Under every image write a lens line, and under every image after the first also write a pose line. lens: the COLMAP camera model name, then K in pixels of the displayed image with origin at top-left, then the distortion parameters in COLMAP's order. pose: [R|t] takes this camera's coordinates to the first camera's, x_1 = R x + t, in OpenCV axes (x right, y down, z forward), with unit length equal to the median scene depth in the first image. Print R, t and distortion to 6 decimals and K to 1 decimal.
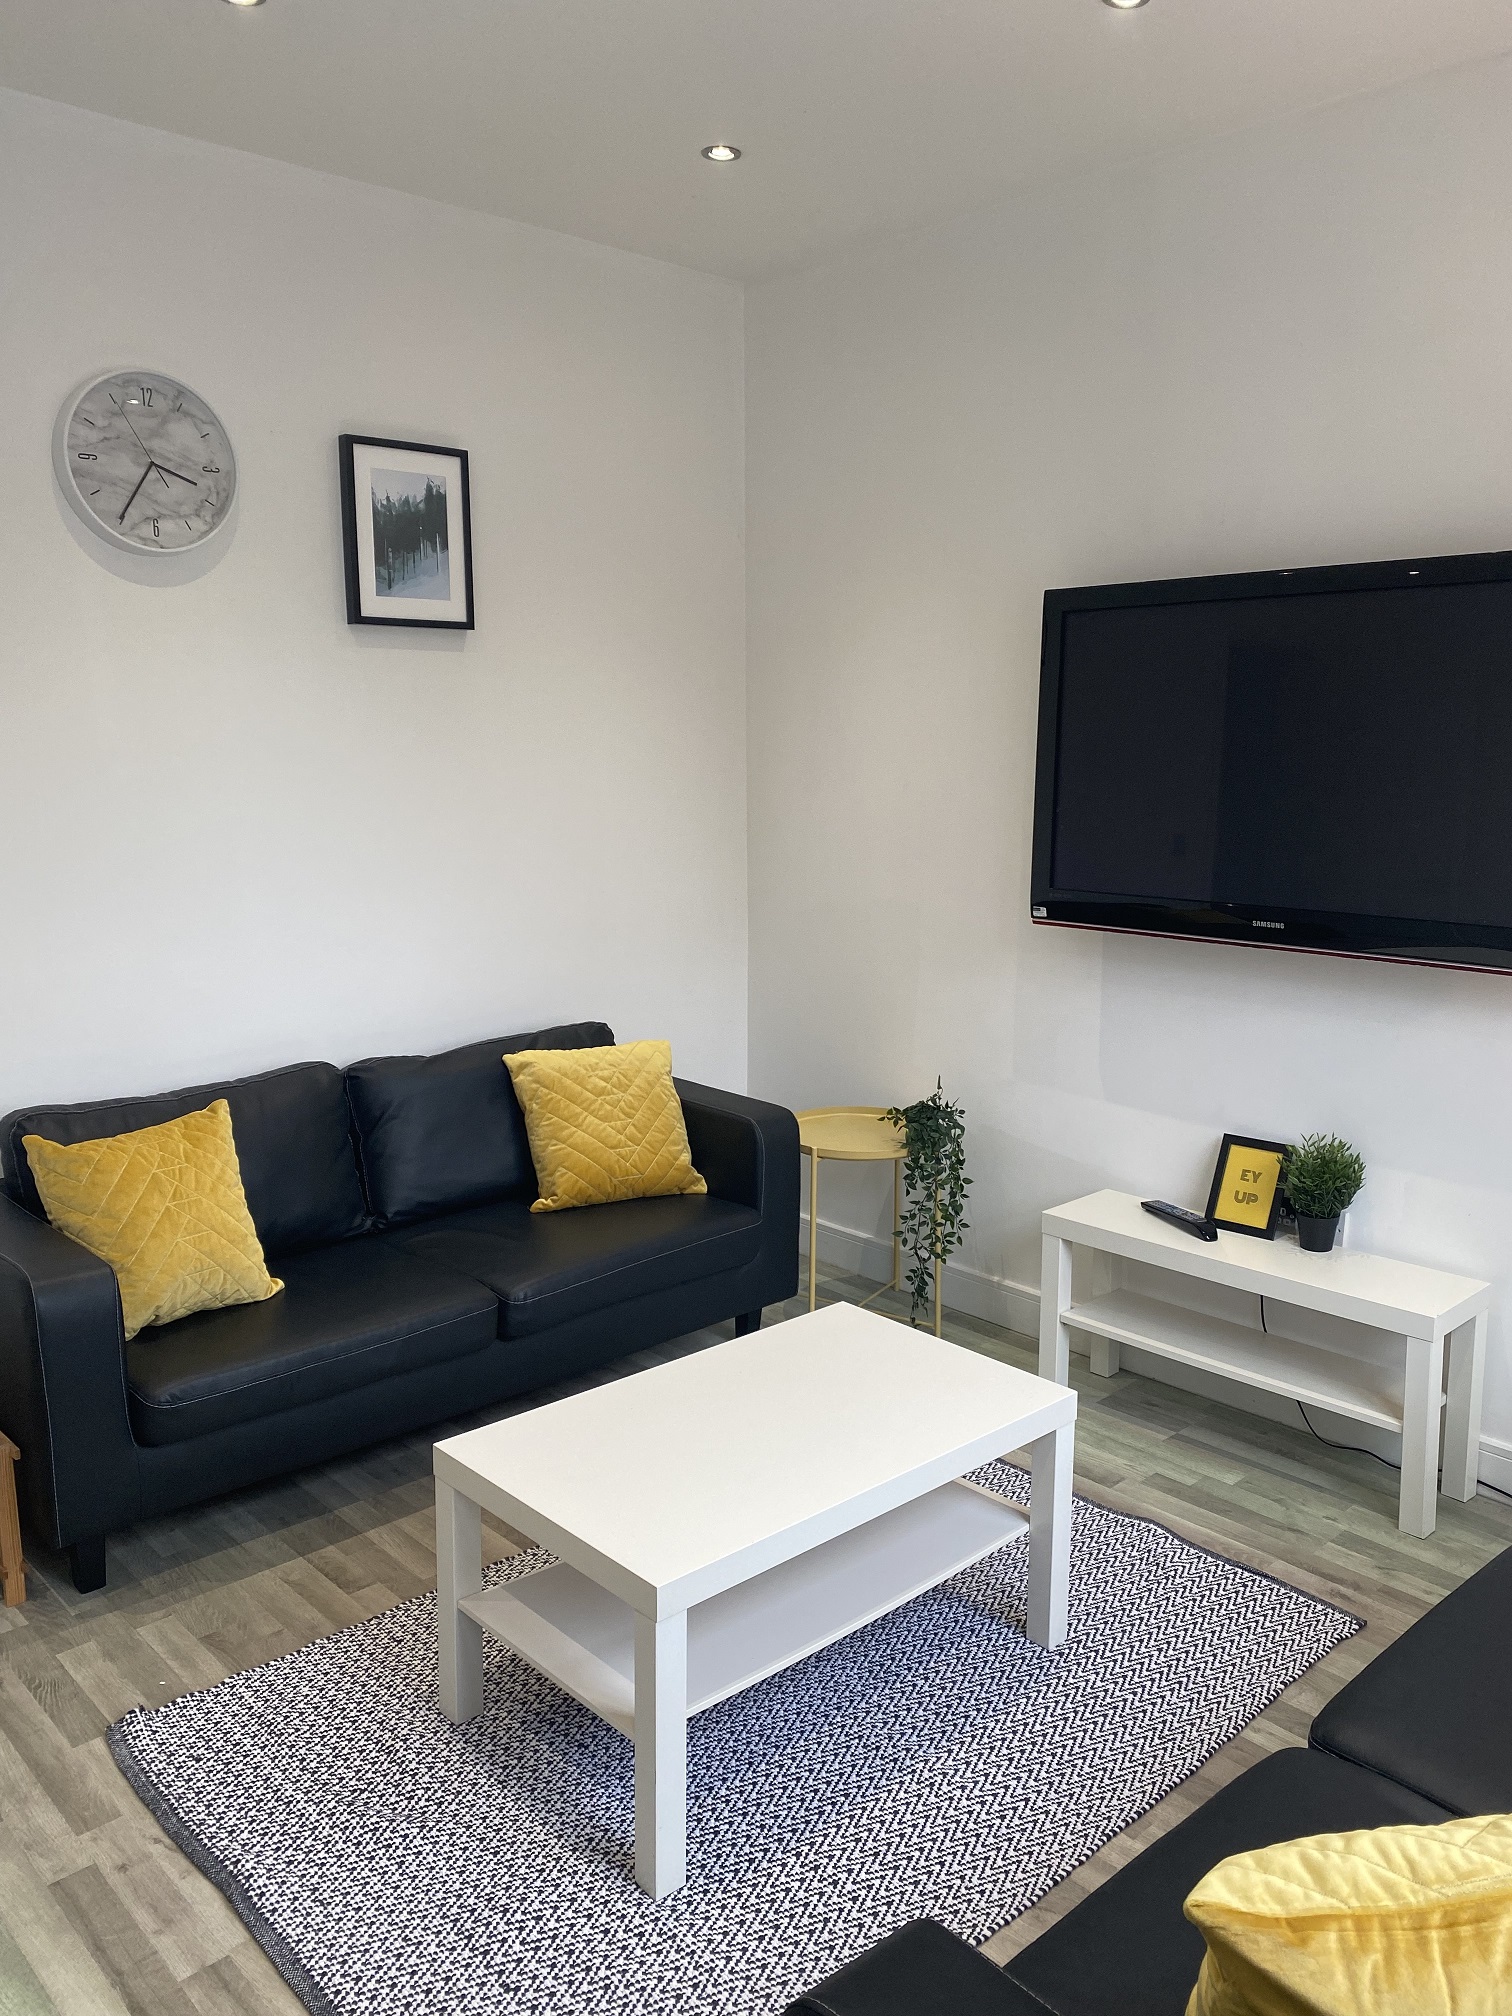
lens RADIAL K [[1532.7, 0, 776.9], [0, 1532.7, 988.4], [0, 0, 1]] dist [0.041158, -0.047541]
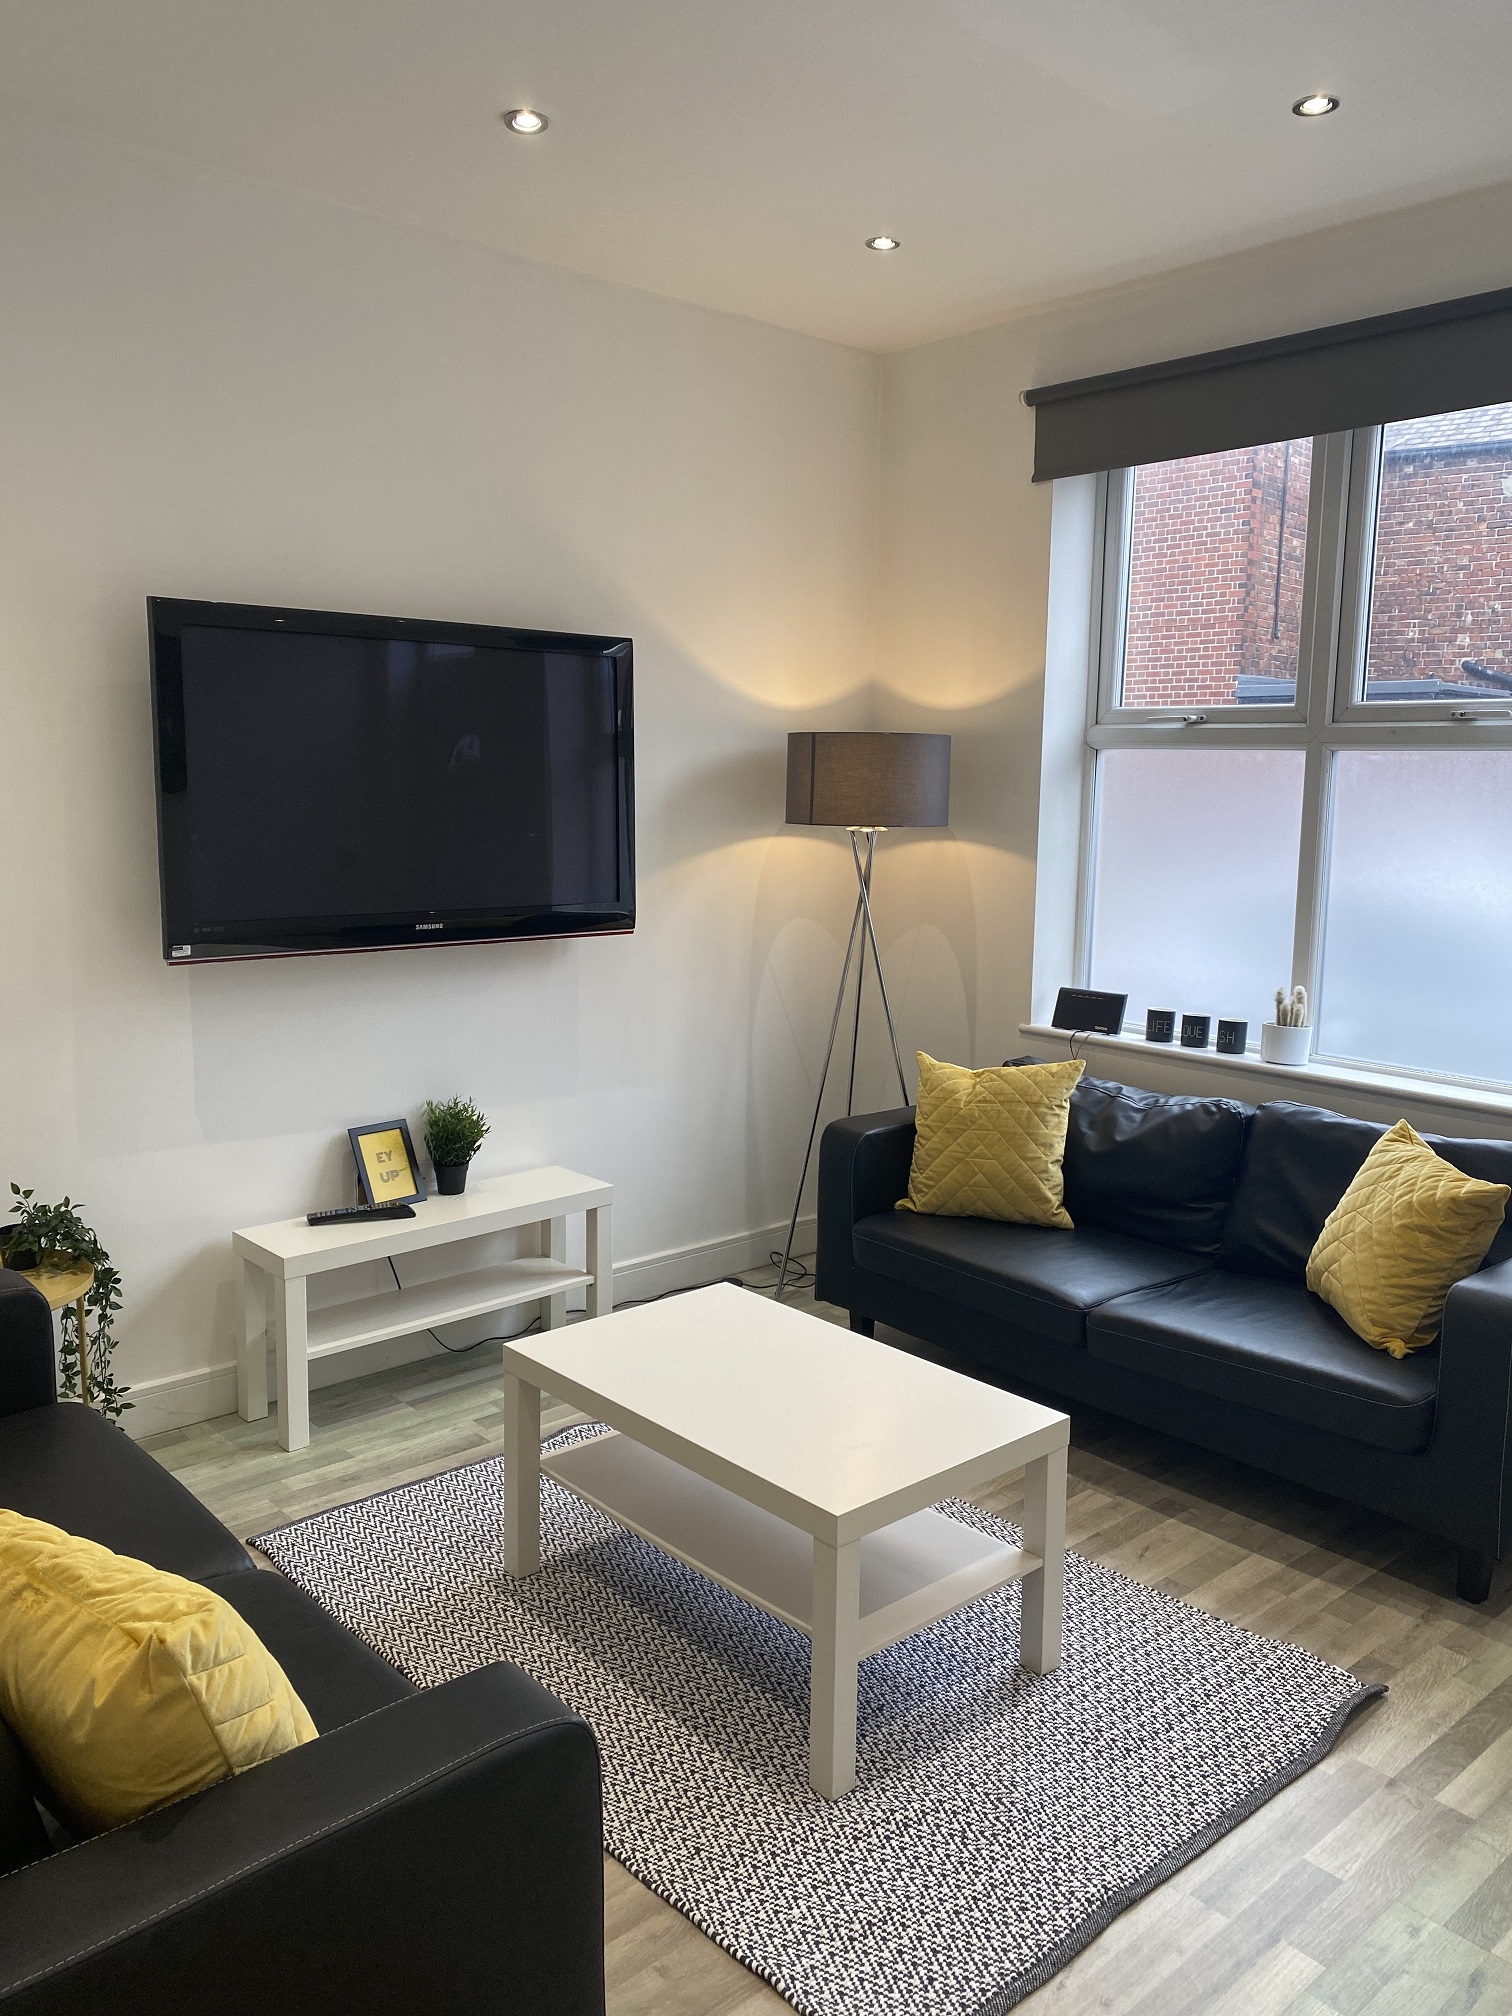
lens RADIAL K [[1532.7, 0, 770.4], [0, 1532.7, 978.4], [0, 0, 1]] dist [0.041158, -0.047541]
pose [[0.018743, -0.133062, 0.990930, -0.921887], [0.147475, 0.980632, 0.128890, -0.127346], [-0.988888, 0.143722, 0.038003, 0.791544]]
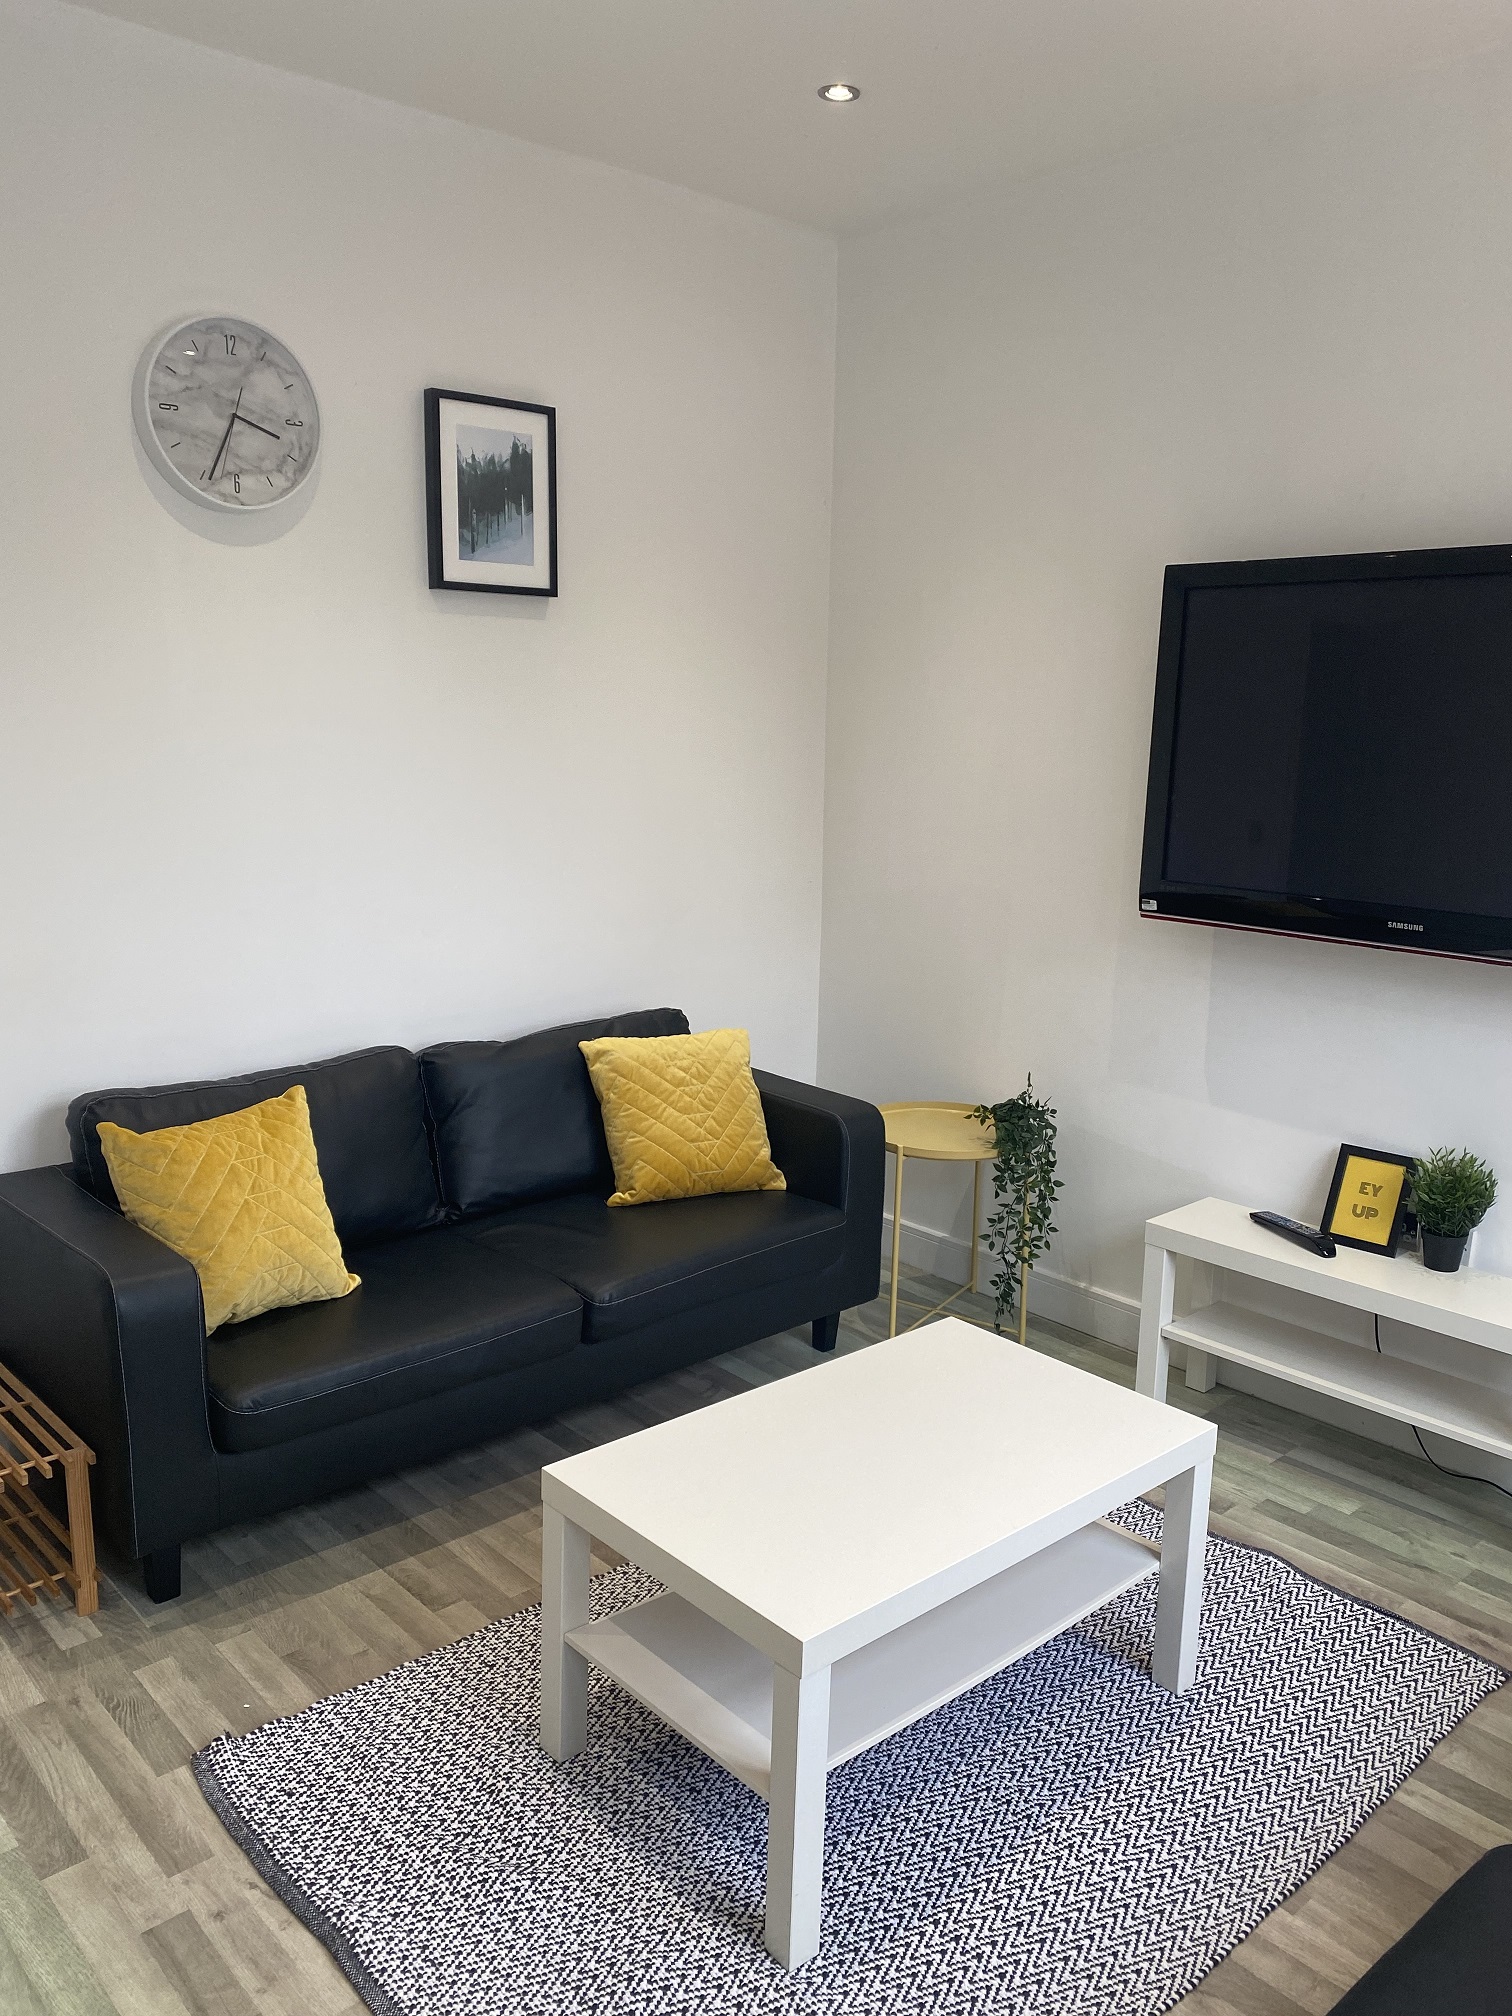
lens RADIAL K [[1532.7, 0, 766.2], [0, 1532.7, 989.9], [0, 0, 1]] dist [0.041158, -0.047541]
pose [[0.999682, 0.021571, -0.013038, -0.066175], [-0.021299, 0.999559, 0.020670, -0.015379], [0.013479, -0.020386, 0.999701, 0.055545]]
